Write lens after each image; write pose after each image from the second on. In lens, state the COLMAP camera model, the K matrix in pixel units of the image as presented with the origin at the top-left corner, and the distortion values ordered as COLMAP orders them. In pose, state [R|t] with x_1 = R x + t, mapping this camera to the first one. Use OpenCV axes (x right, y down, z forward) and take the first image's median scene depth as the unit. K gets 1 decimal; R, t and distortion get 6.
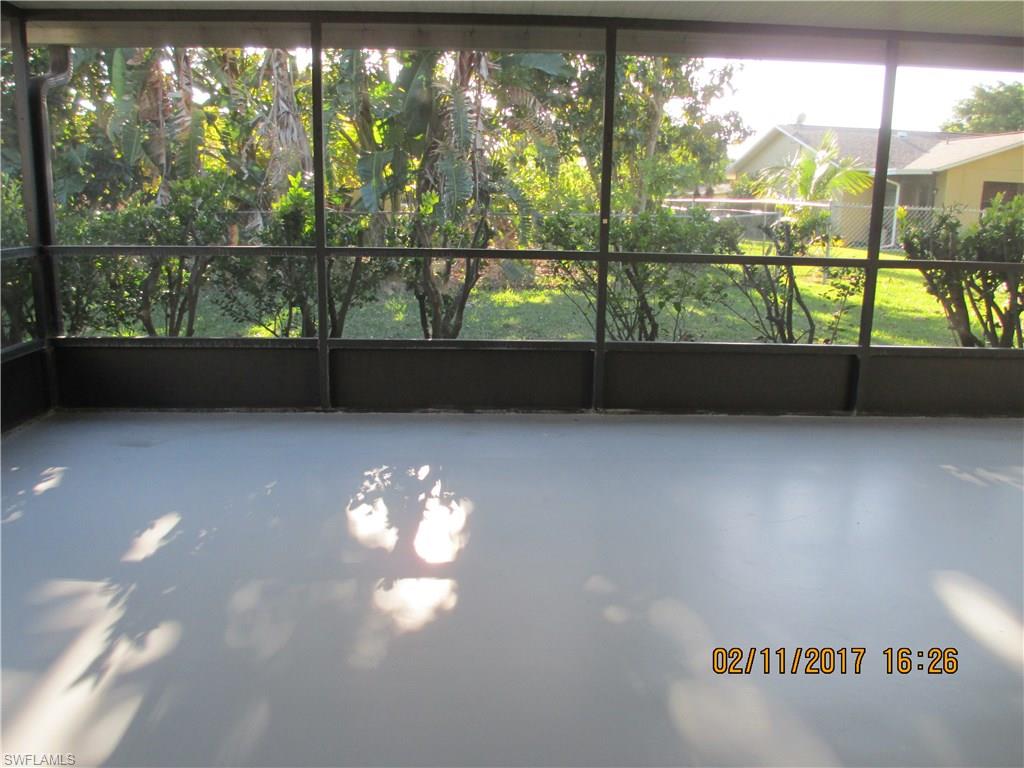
lens RADIAL K [[850.1, 0, 512.0], [0, 850.1, 384.0], [0, 0, 1]] dist [-0.071333, 0.043748]
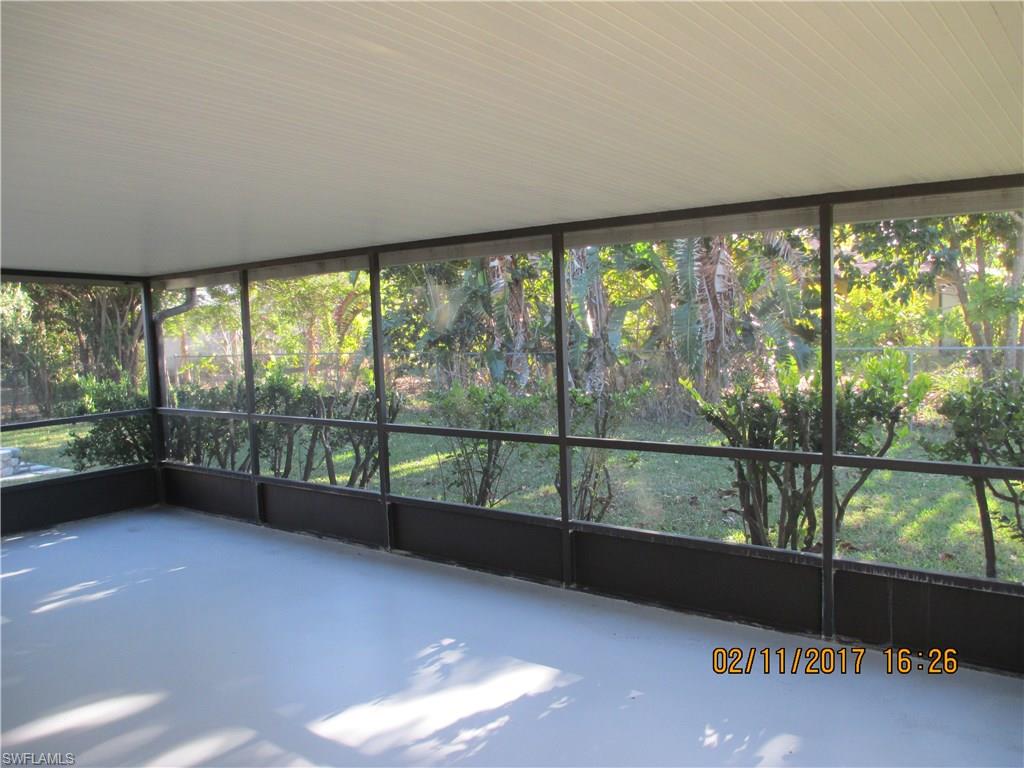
lens RADIAL K [[850.1, 0, 512.0], [0, 850.1, 384.0], [0, 0, 1]] dist [-0.071333, 0.043748]
pose [[0.749072, -0.002485, -0.662484, 1.079057], [-0.081452, 0.992061, -0.095819, -0.106952], [0.657462, 0.125737, 0.742922, 0.178768]]
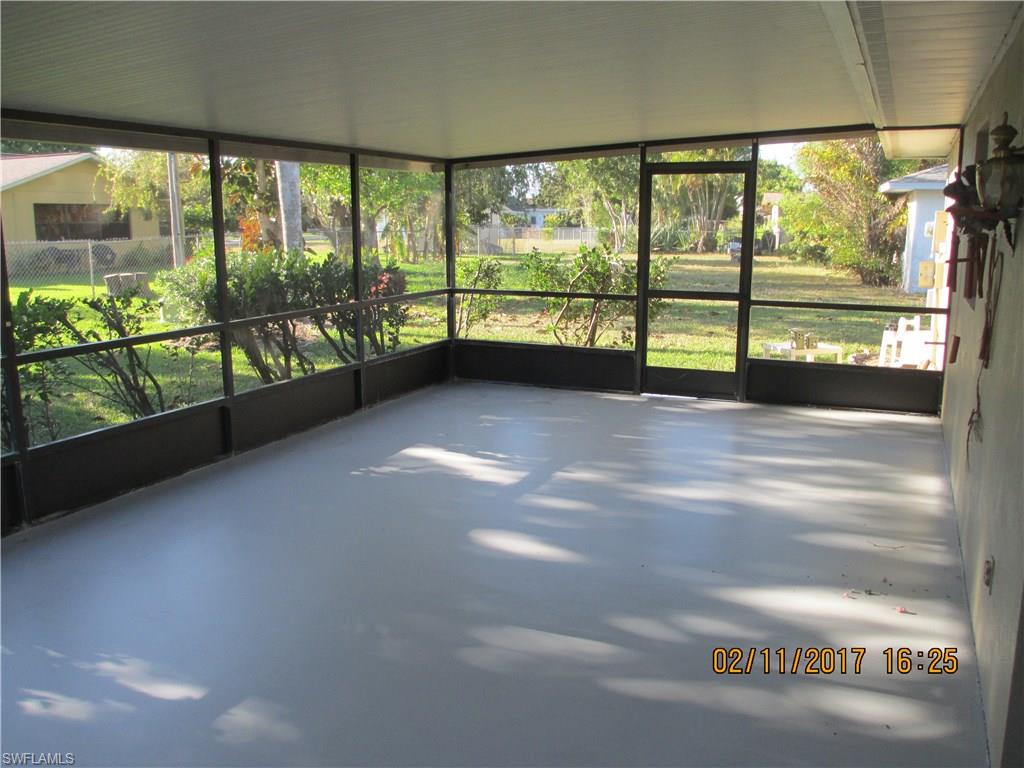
lens RADIAL K [[850.1, 0, 512.0], [0, 850.1, 384.0], [0, 0, 1]] dist [-0.071333, 0.043748]
pose [[0.474678, -0.194255, 0.858455, -0.410225], [0.204173, 0.973038, 0.107287, -0.110497], [-0.856151, 0.124347, 0.501542, 0.074545]]
